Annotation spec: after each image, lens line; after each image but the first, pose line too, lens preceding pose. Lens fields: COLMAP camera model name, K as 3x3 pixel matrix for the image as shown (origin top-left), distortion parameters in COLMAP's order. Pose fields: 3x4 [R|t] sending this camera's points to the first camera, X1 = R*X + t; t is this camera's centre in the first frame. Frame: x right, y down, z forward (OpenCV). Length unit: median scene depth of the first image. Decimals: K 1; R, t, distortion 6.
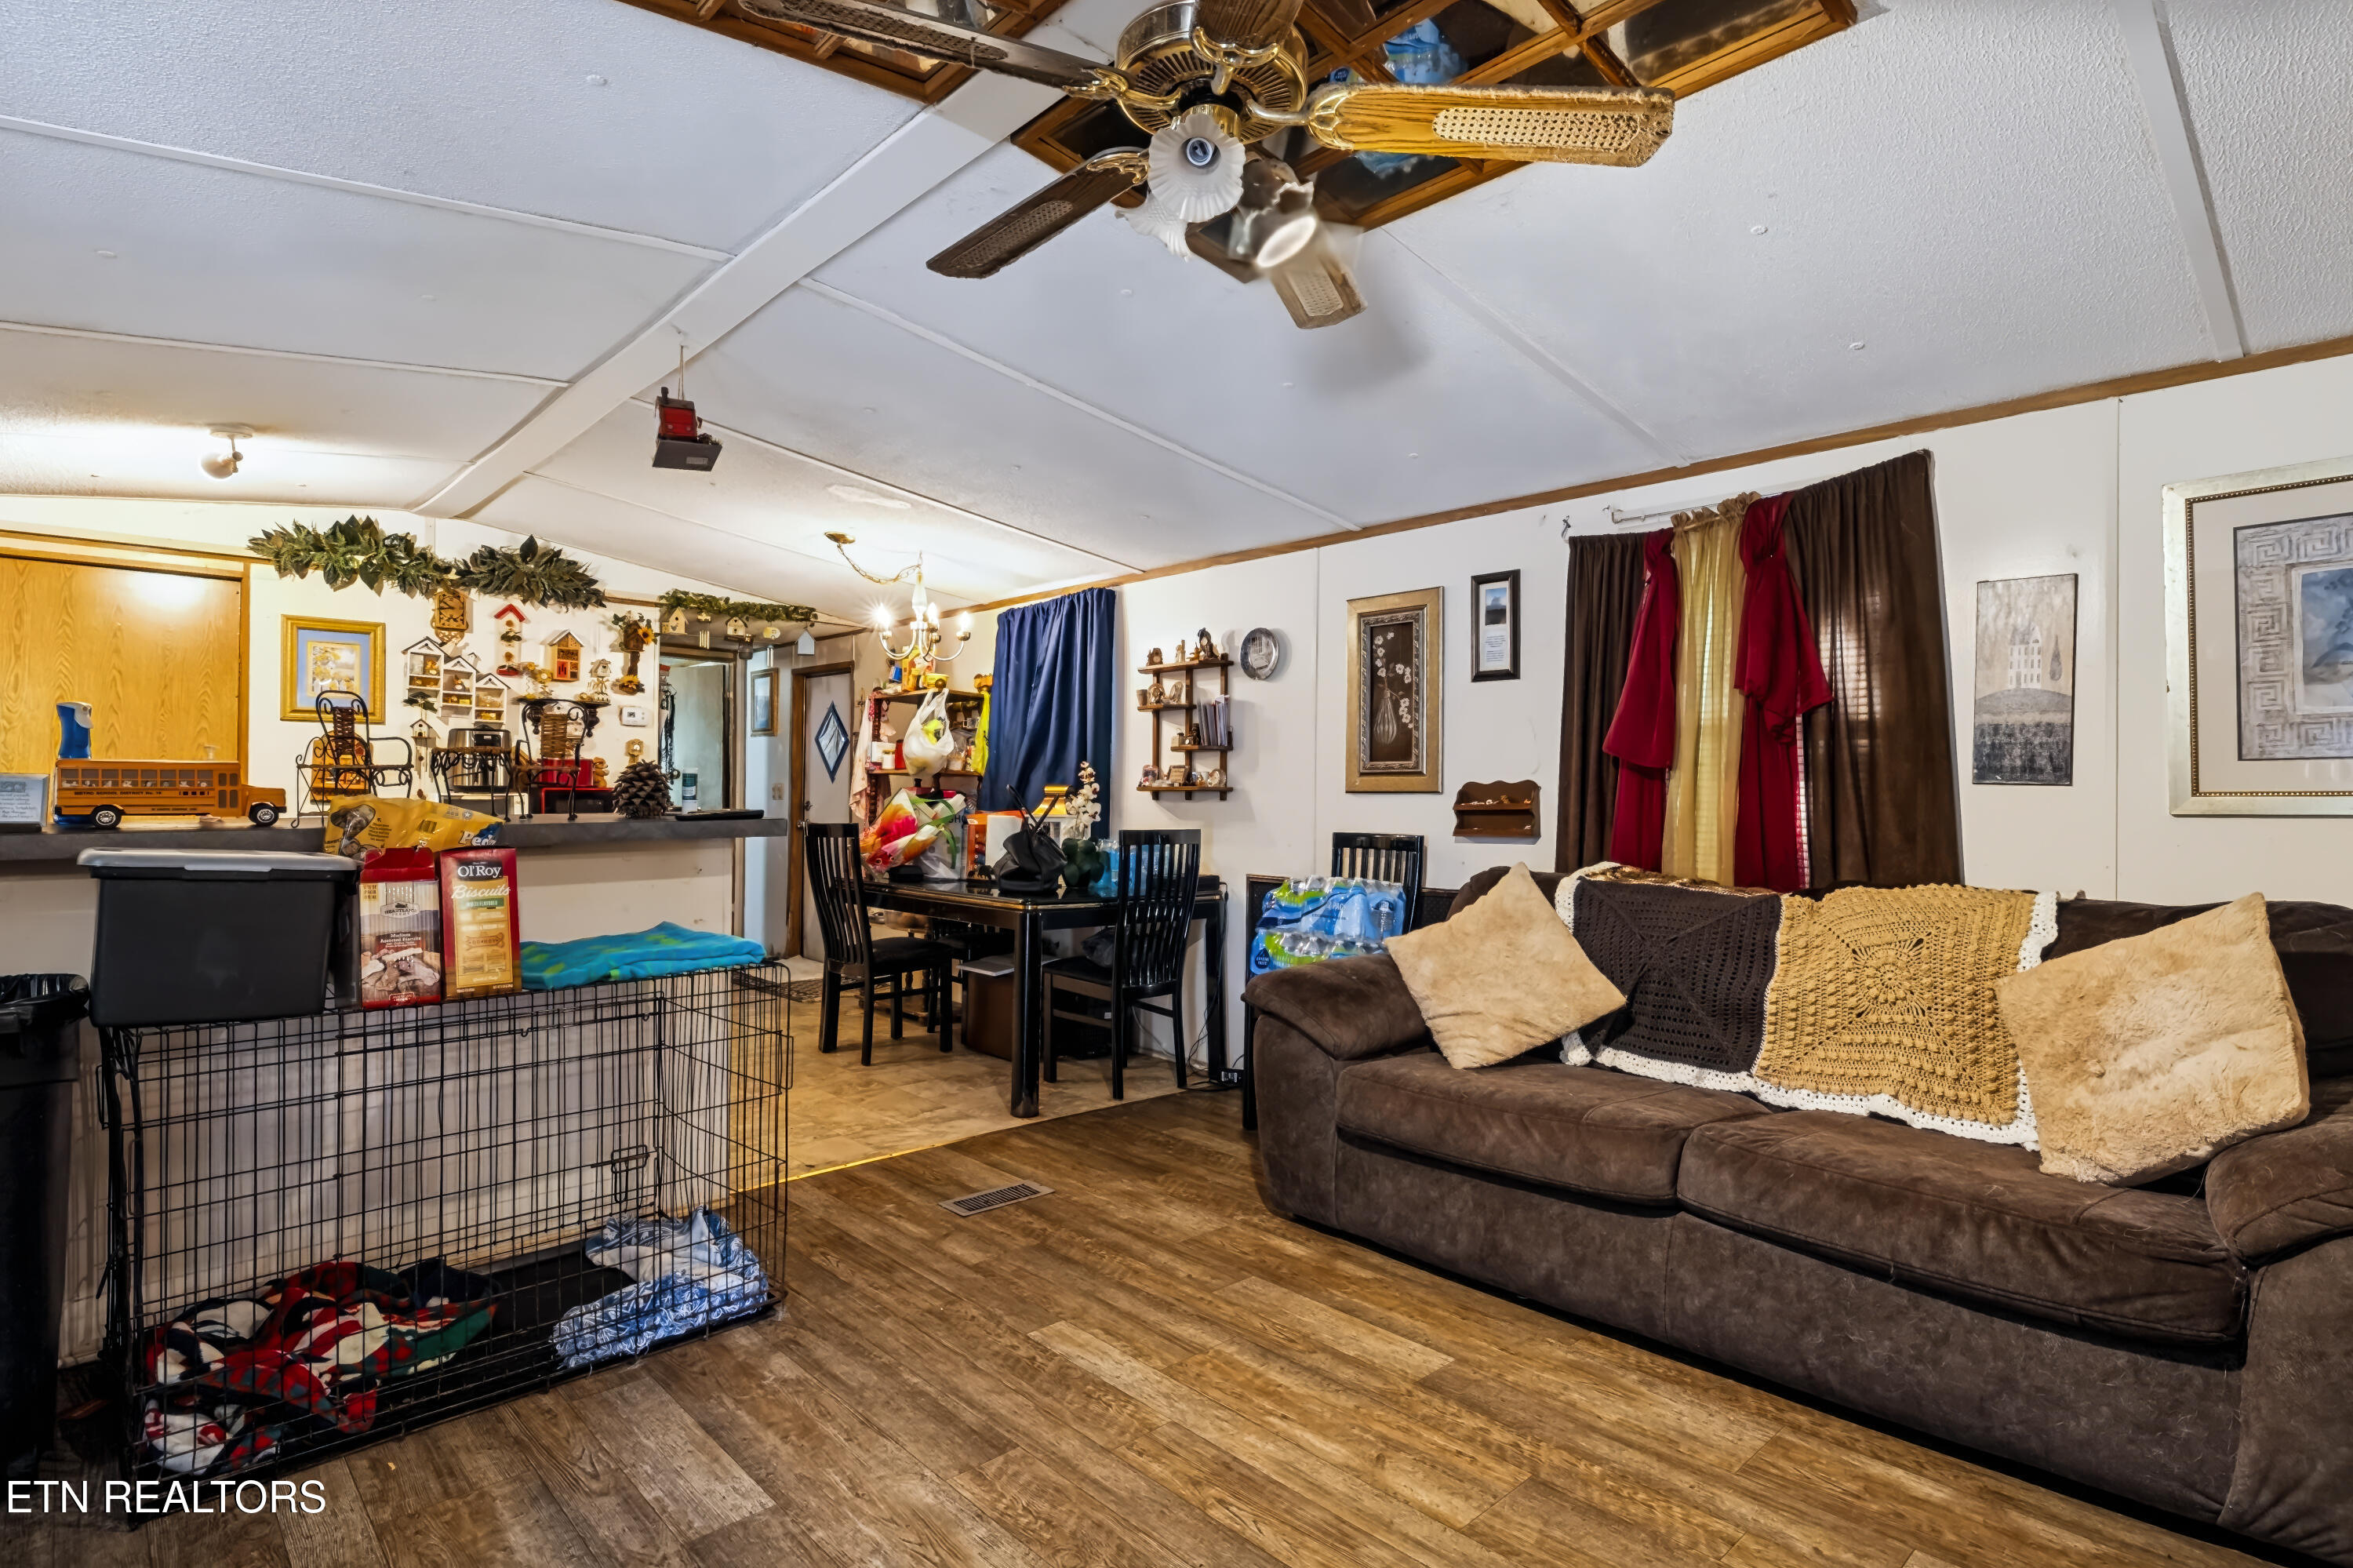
lens RADIAL K [[1175.0, 0, 1181.6], [0, 1175.0, 802.5], [0, 0, 1]] dist [-0.004407, -0.000477]
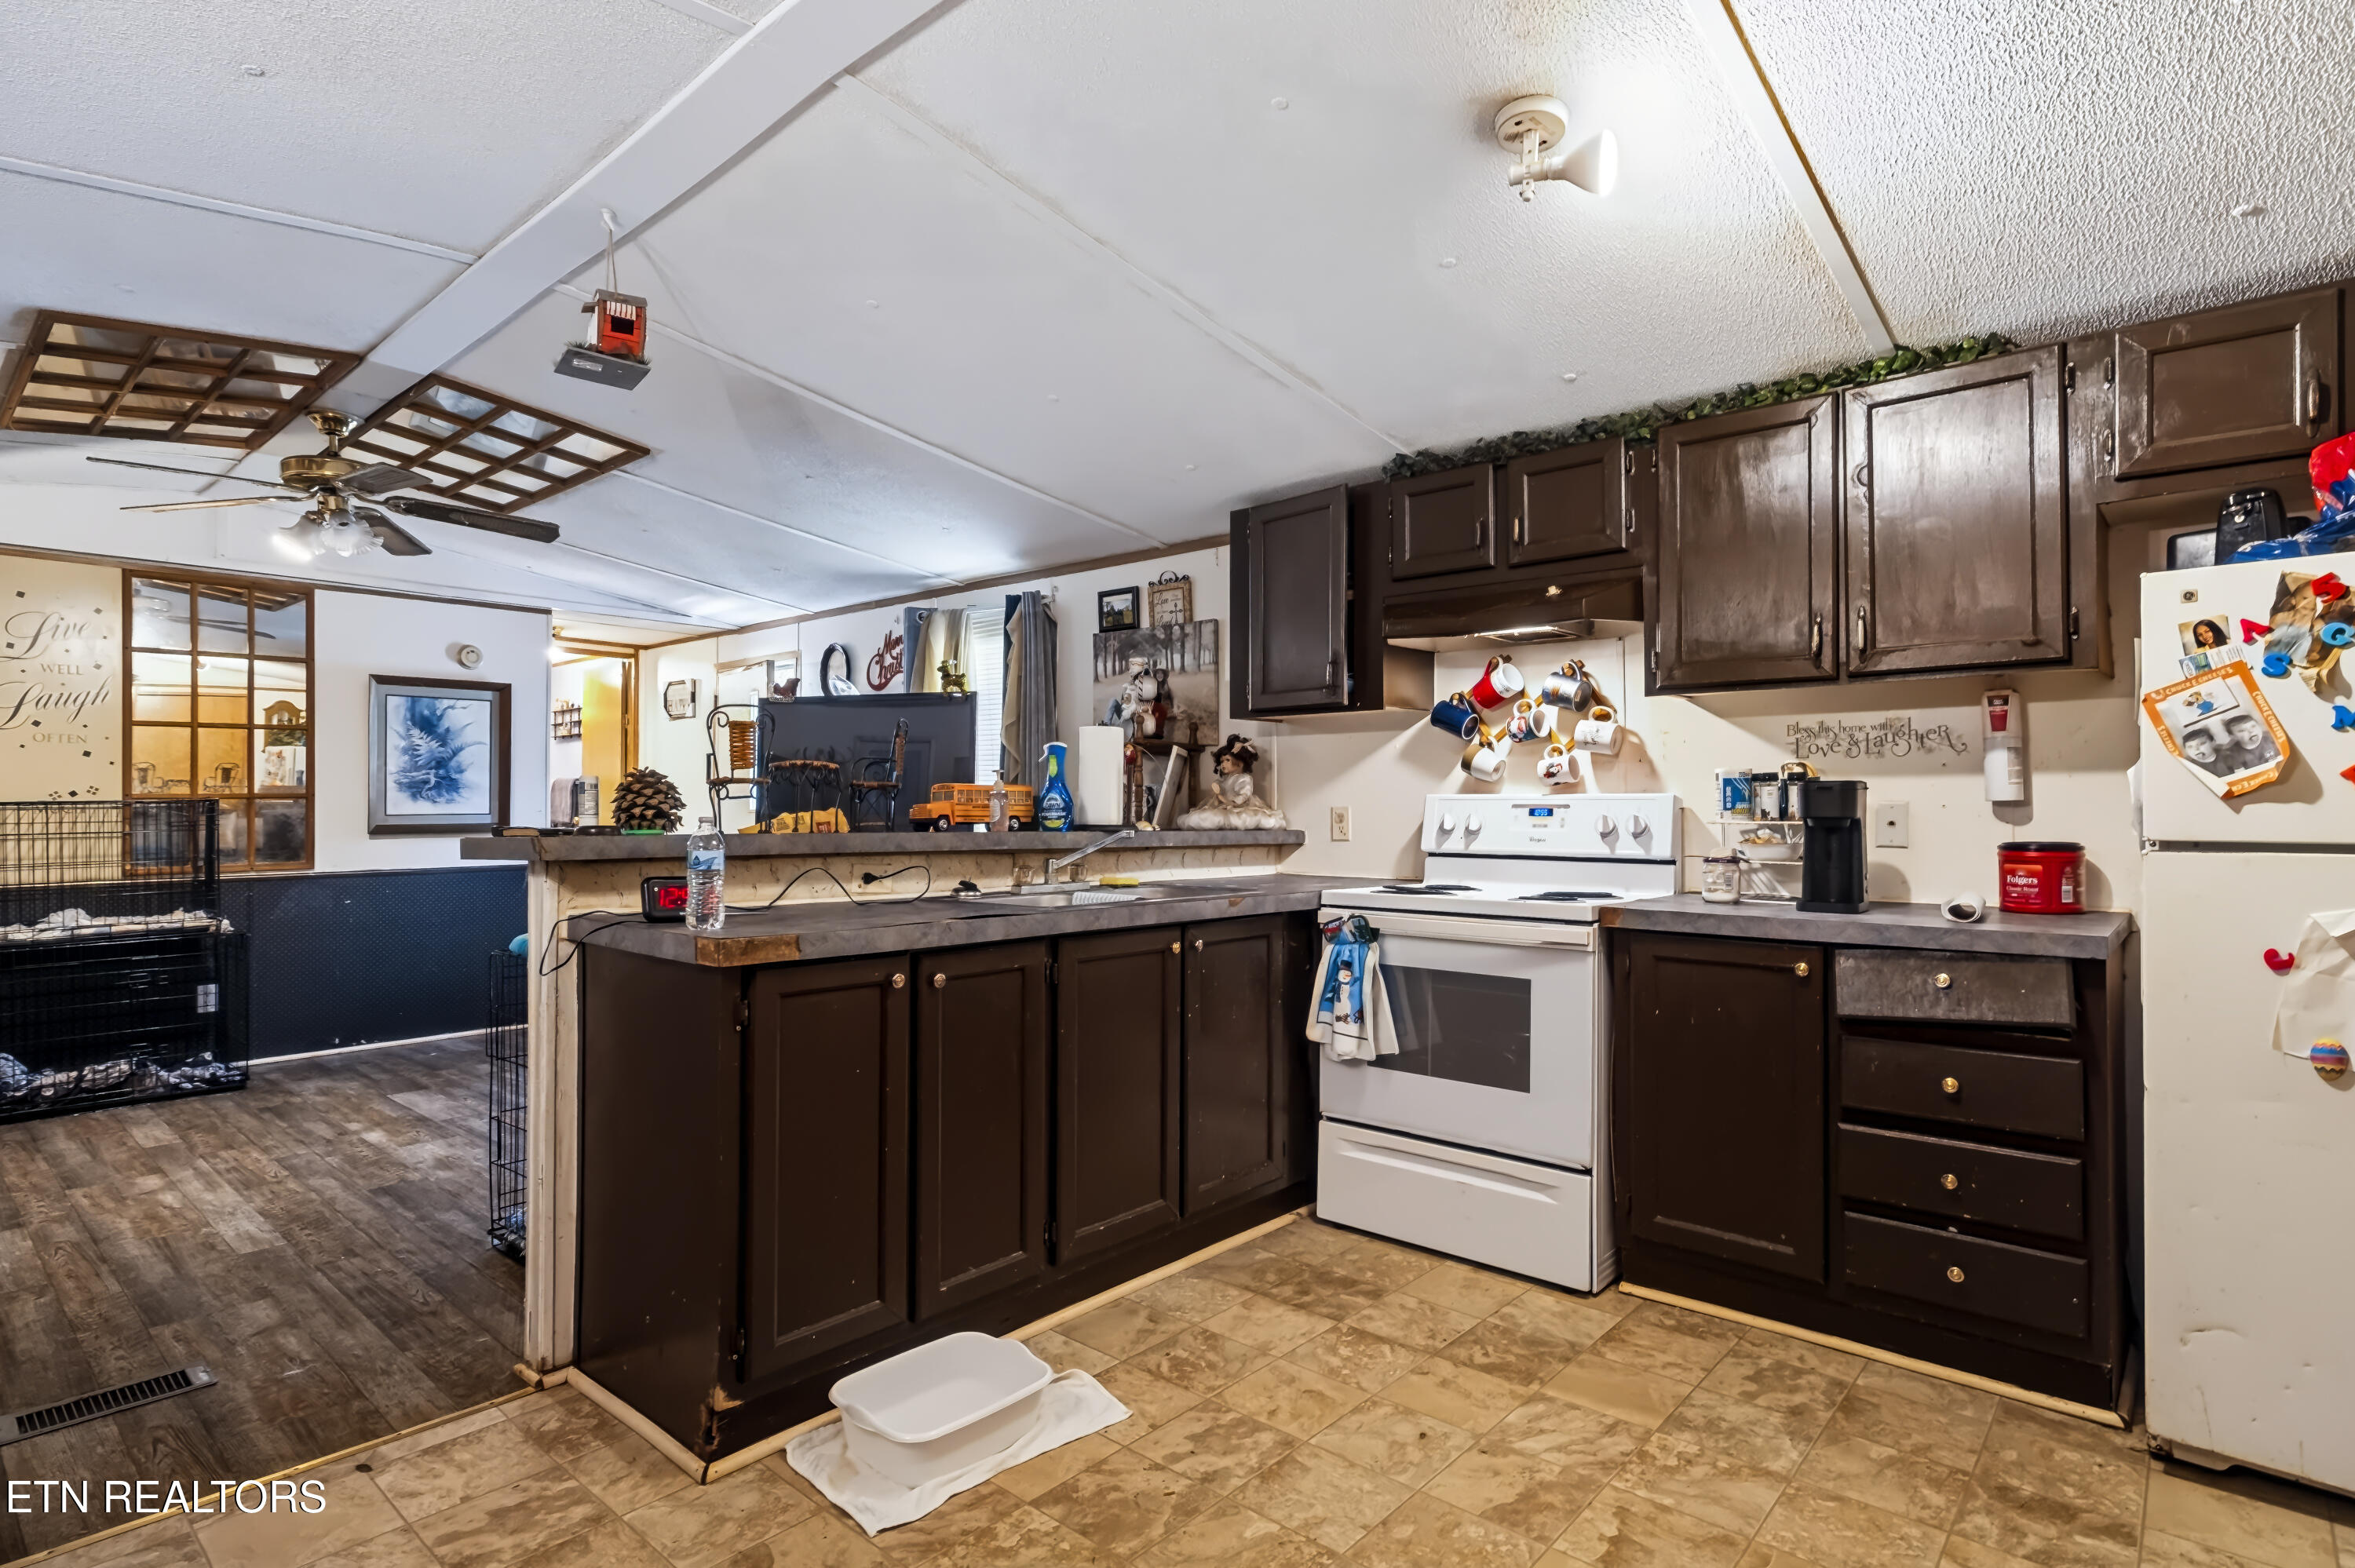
lens RADIAL K [[1175.7, 0, 1182.6], [0, 1175.7, 802.5], [0, 0, 1]] dist [-0.004407, -0.000477]
pose [[-0.995116, -0.011152, -0.098076, -0.463926], [-0.011572, 0.999926, 0.003714, -0.011265], [0.098027, 0.004831, -0.995172, 1.141808]]
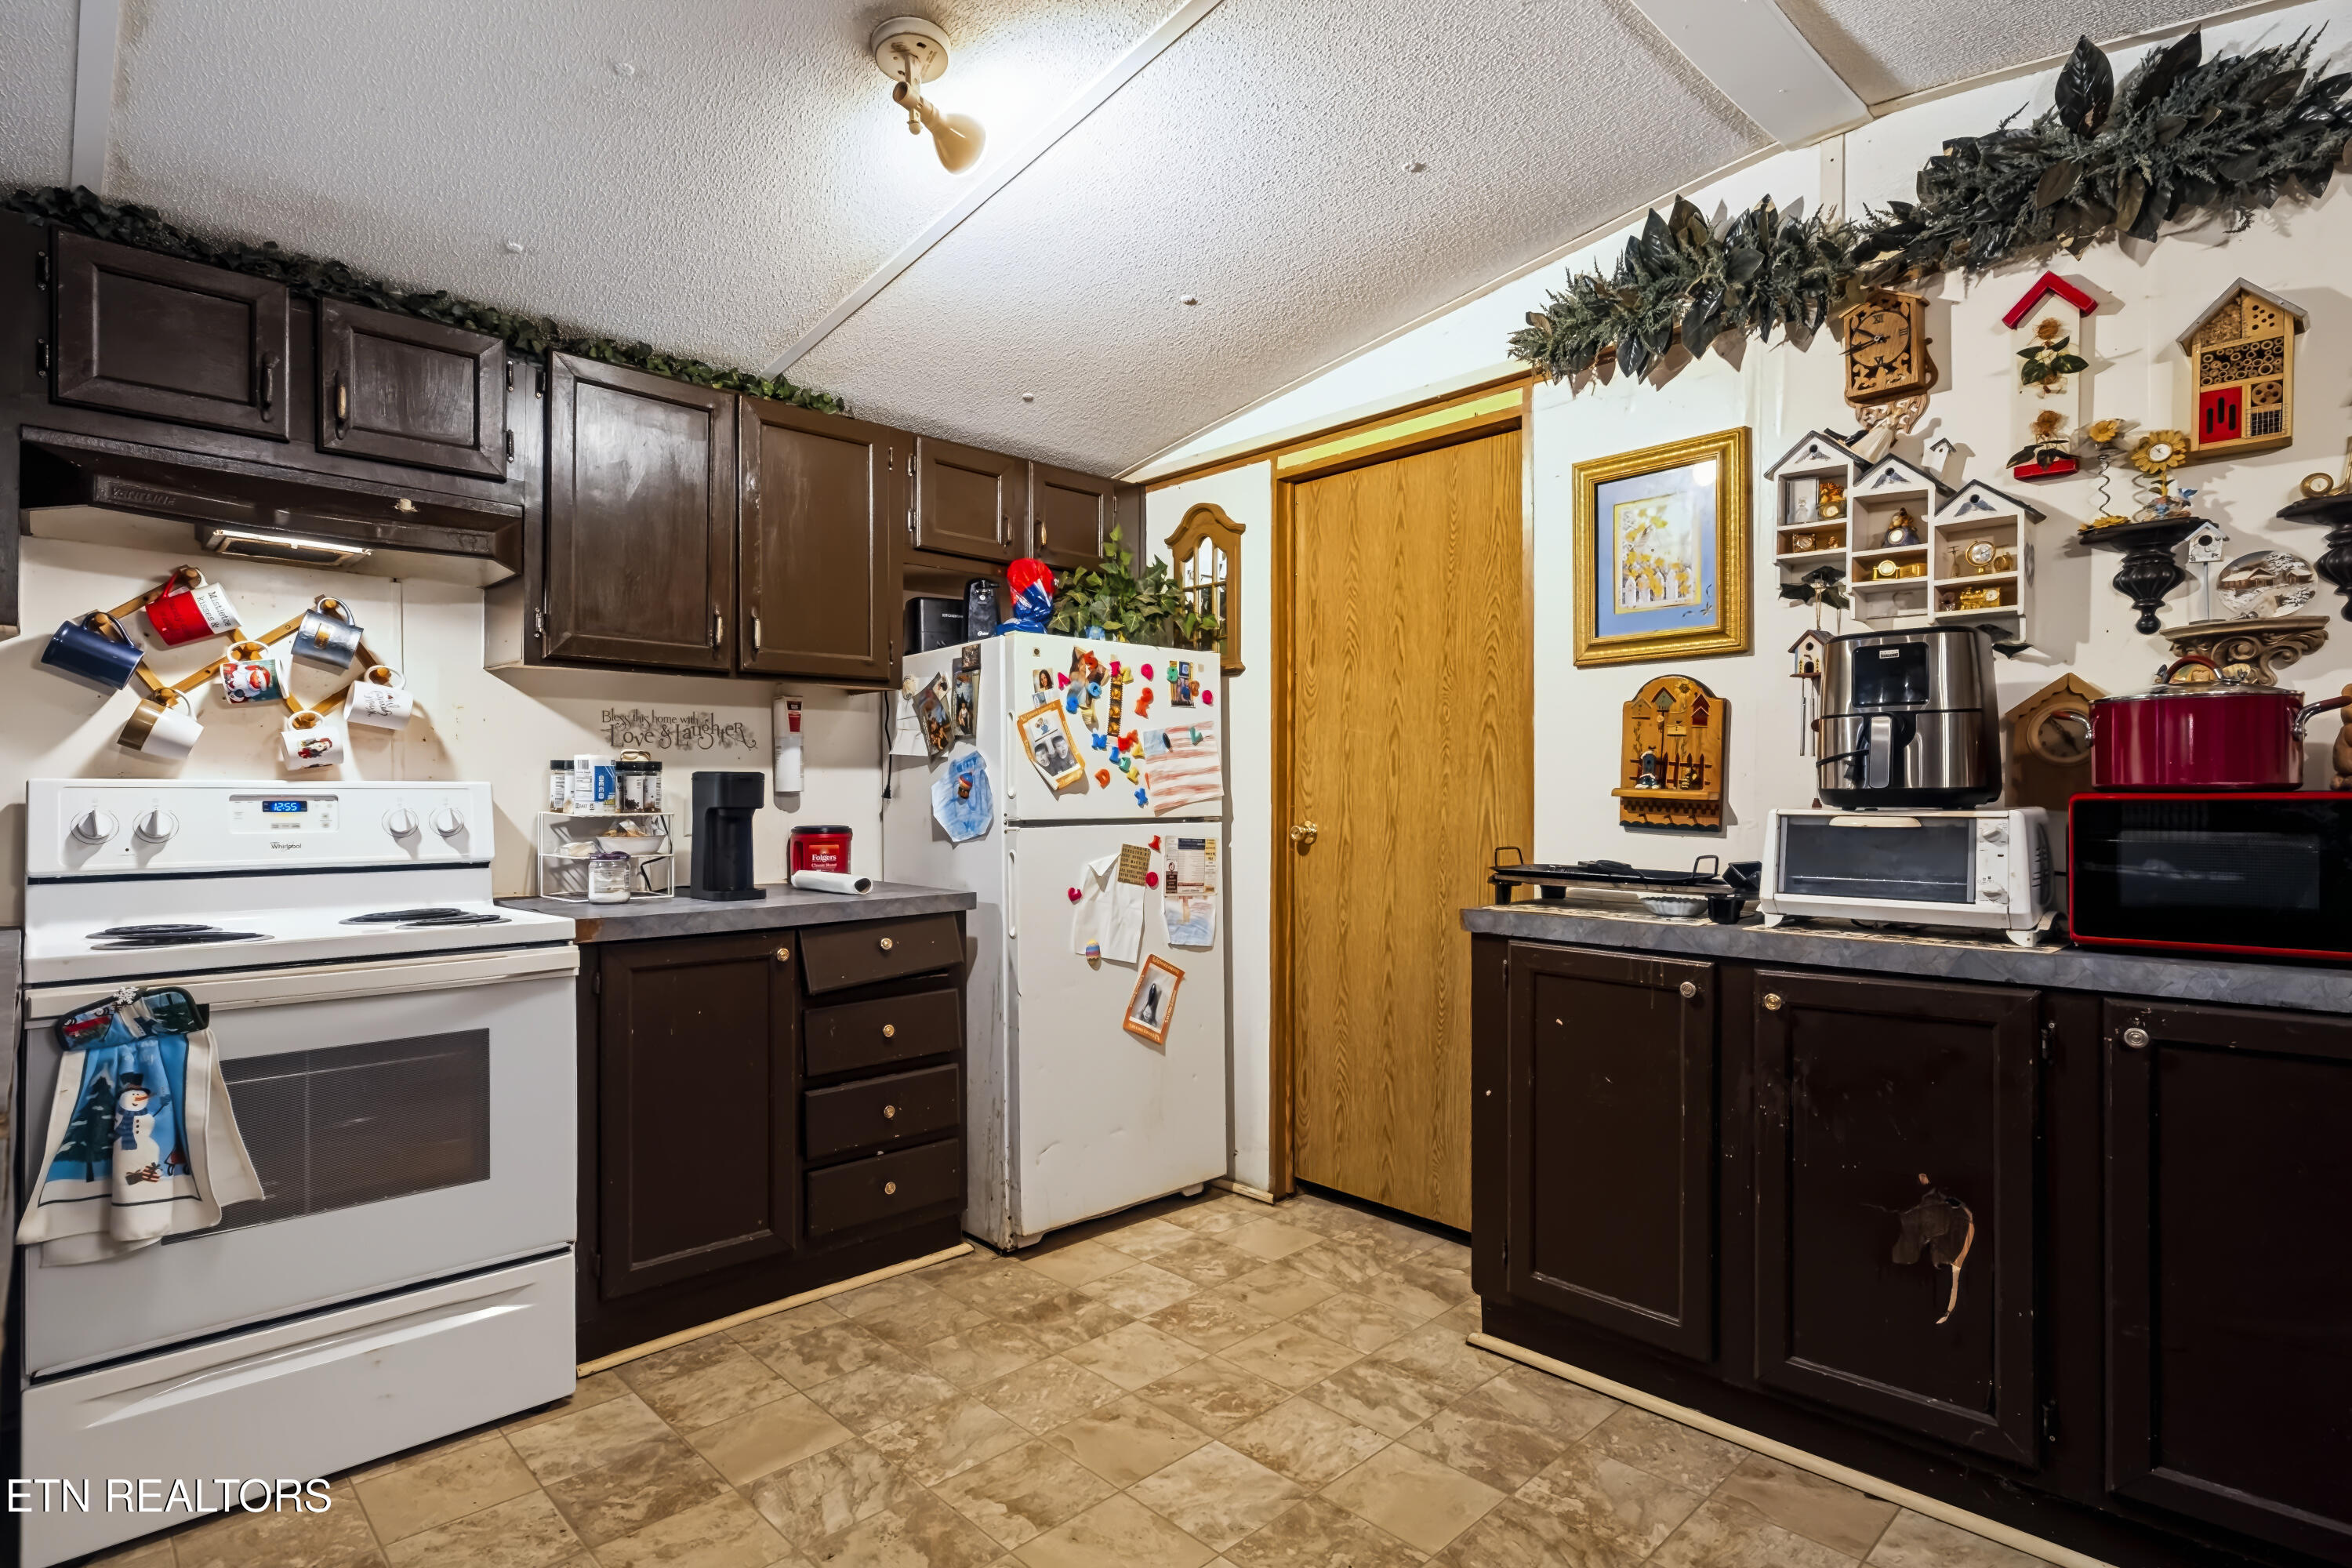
lens RADIAL K [[1174.4, 0, 1181.1], [0, 1174.4, 802.5], [0, 0, 1]] dist [-0.004407, -0.000477]
pose [[0.019144, -0.003747, -0.999810, -0.255737], [-0.006369, 0.999972, -0.003869, -0.007361], [0.999796, 0.006441, 0.019120, 0.834147]]
